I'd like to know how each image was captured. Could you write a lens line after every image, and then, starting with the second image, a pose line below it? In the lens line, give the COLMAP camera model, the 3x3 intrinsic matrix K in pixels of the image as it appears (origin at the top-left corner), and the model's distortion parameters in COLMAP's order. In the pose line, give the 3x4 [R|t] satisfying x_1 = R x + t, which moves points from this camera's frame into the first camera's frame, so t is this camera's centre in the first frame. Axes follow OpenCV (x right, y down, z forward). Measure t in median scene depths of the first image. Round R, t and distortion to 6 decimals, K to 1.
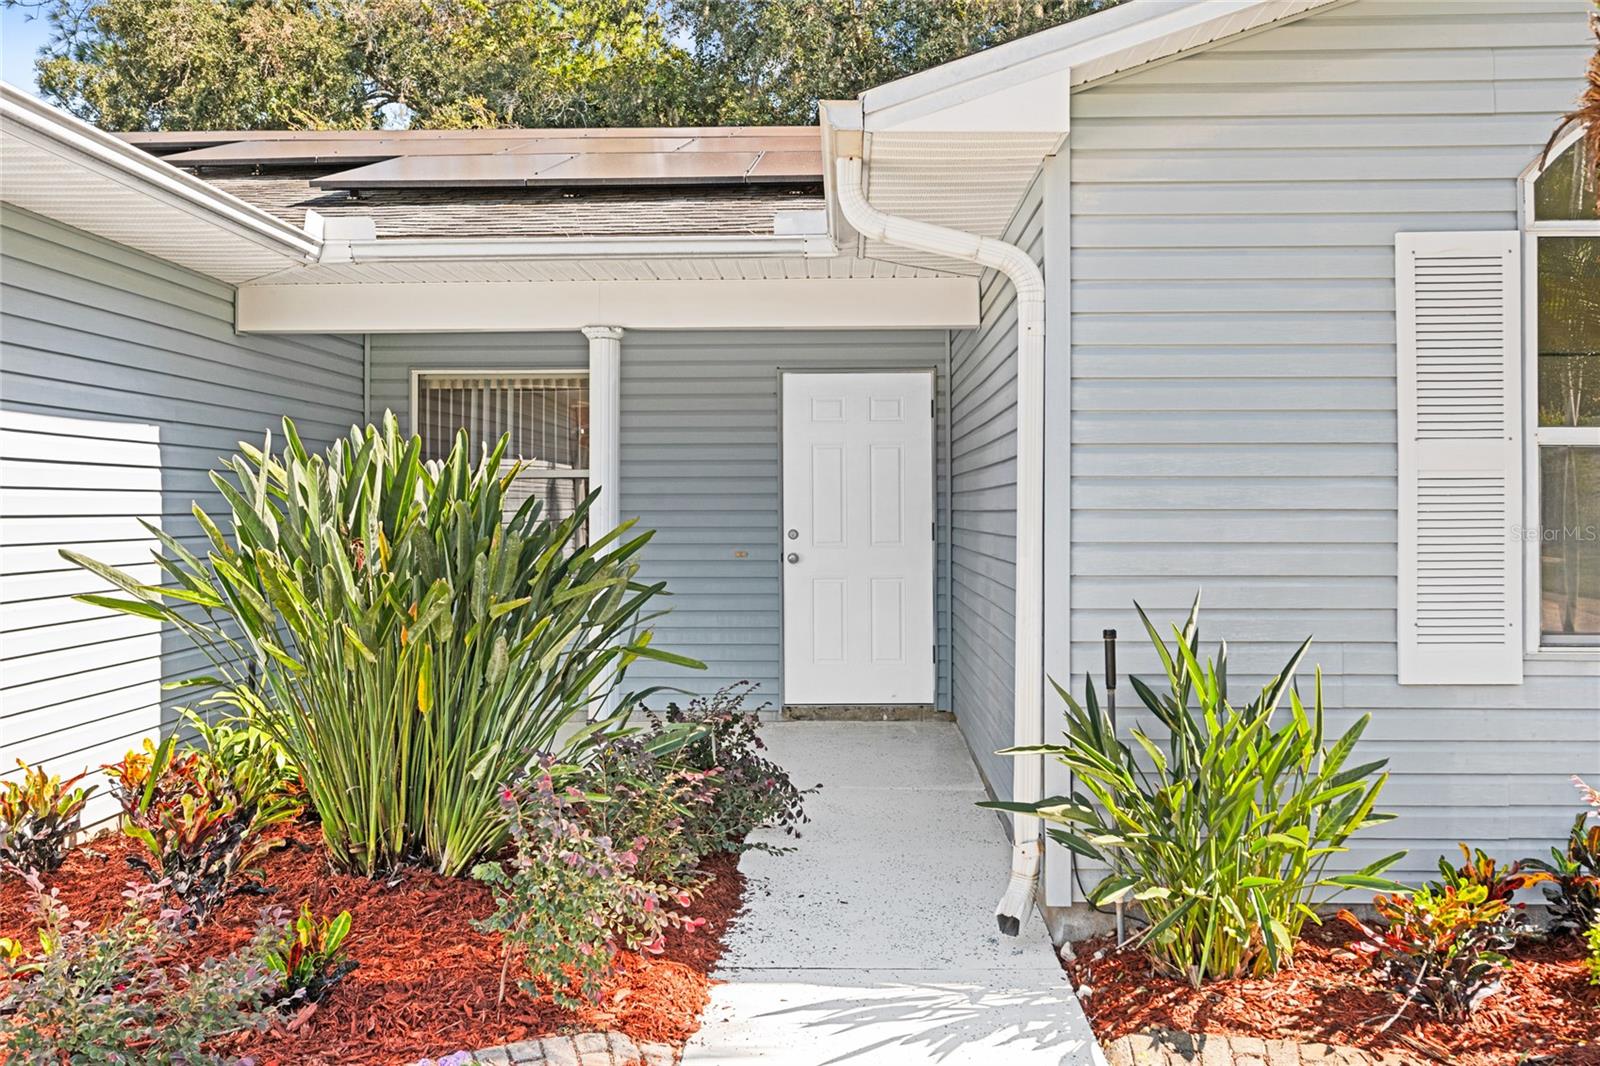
lens RADIAL K [[1574.9, 0, 804.2], [0, 1574.9, 527.2], [0, 0, 1]] dist [0.071276, 0.000000]
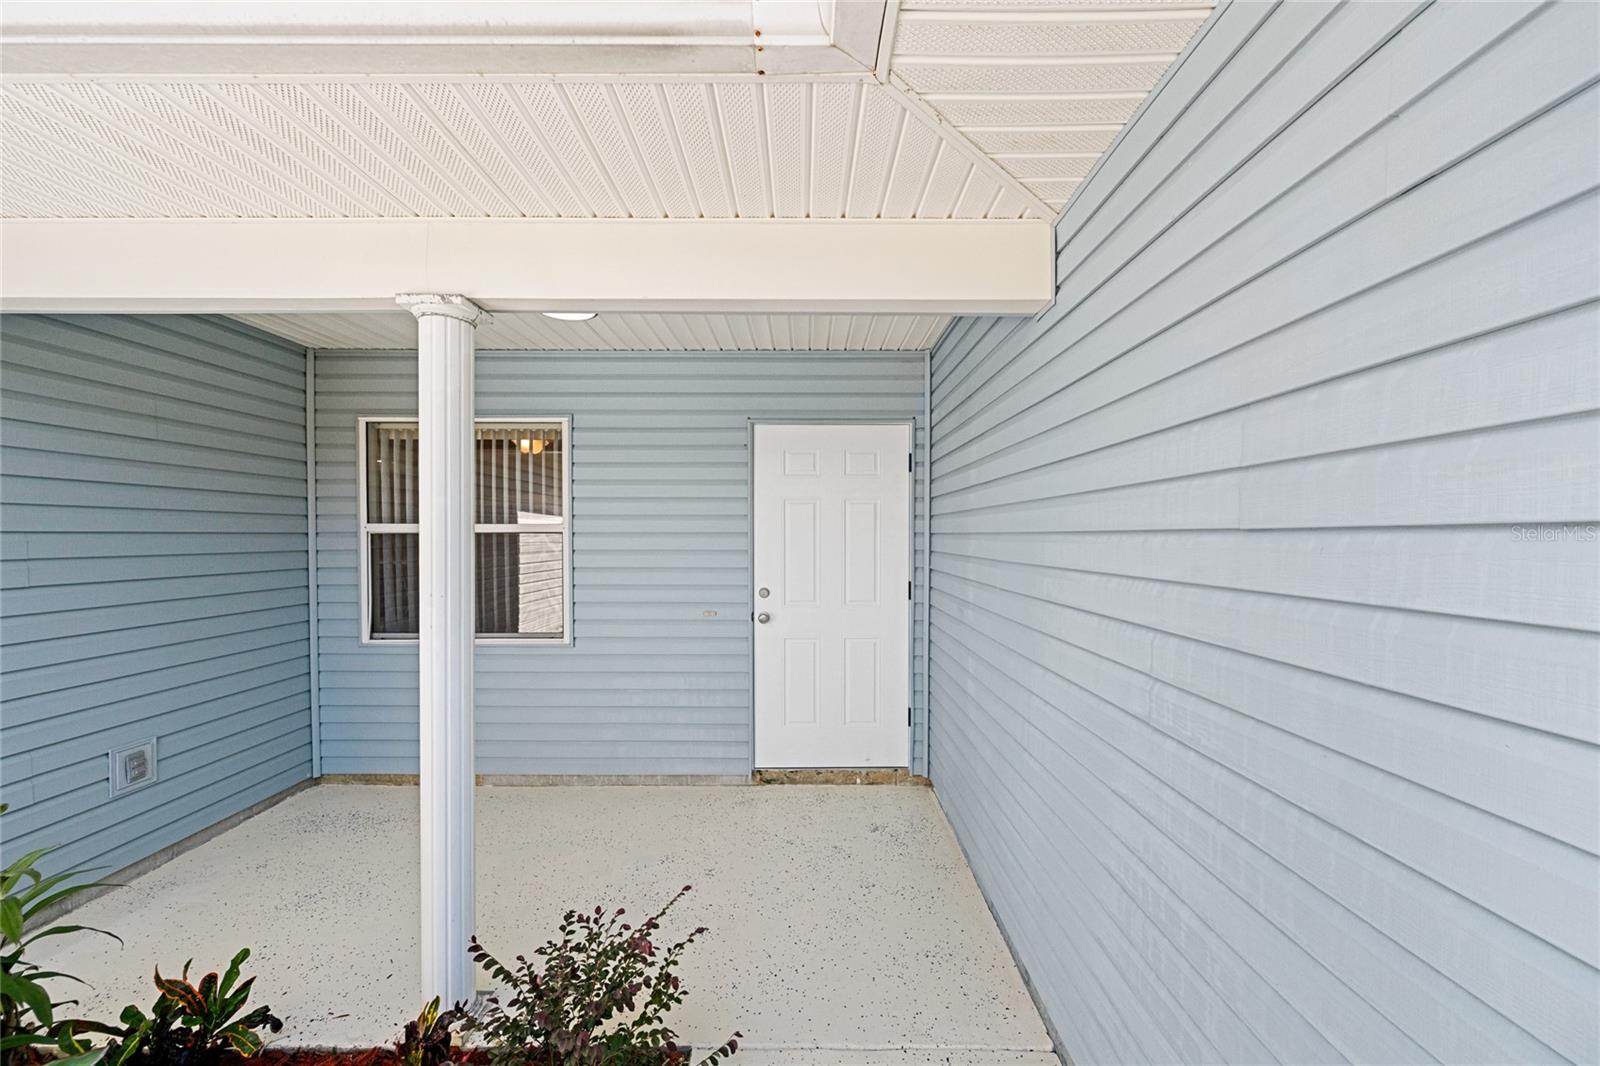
lens RADIAL K [[657.5, 0, 800.0], [0, 657.5, 538.2], [0, 0, 1]] dist [-0.000208, -0.000515]
pose [[0.999764, 0.005672, 0.020975, 0.006028], [-0.005608, 0.999979, -0.003093, -0.027598], [-0.020992, 0.002975, 0.999775, 0.598518]]
